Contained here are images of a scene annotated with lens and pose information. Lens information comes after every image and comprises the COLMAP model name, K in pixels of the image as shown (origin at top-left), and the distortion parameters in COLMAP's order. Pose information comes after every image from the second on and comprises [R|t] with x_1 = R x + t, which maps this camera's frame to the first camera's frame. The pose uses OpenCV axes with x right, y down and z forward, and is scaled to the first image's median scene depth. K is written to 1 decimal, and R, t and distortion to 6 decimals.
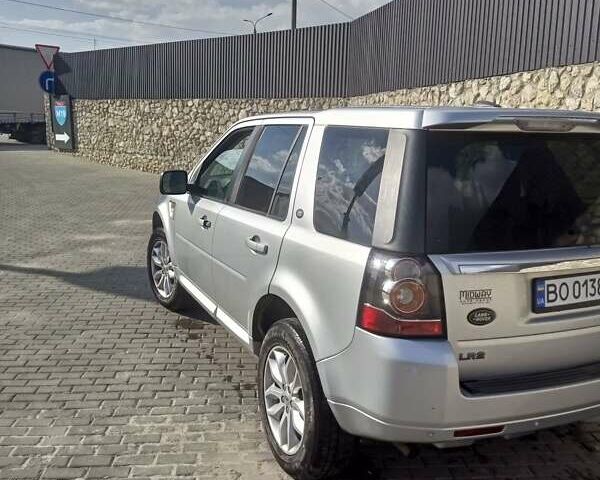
lens RADIAL K [[612.5, 0, 300.0], [0, 612.5, 240.4], [0, 0, 1]] dist [0.053634, 0.000000]
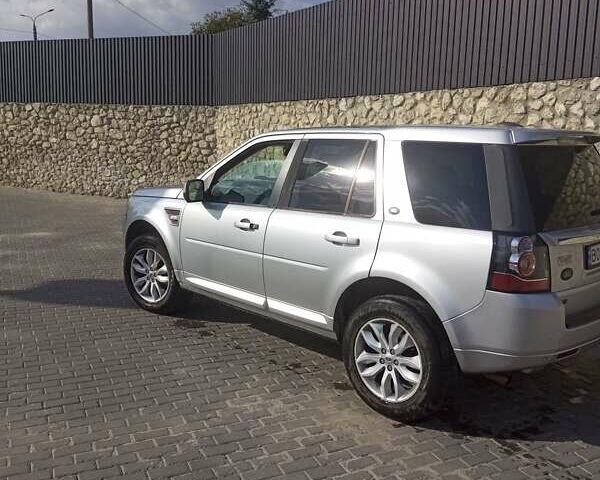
lens RADIAL K [[612.5, 0, 303.8], [0, 612.5, 242.5], [0, 0, 1]] dist [0.053634, 0.000000]
pose [[0.933800, -0.063674, 0.352084, -0.337658], [0.064343, 0.997880, 0.009814, -0.001898], [-0.351963, 0.013489, 0.935917, -0.062253]]
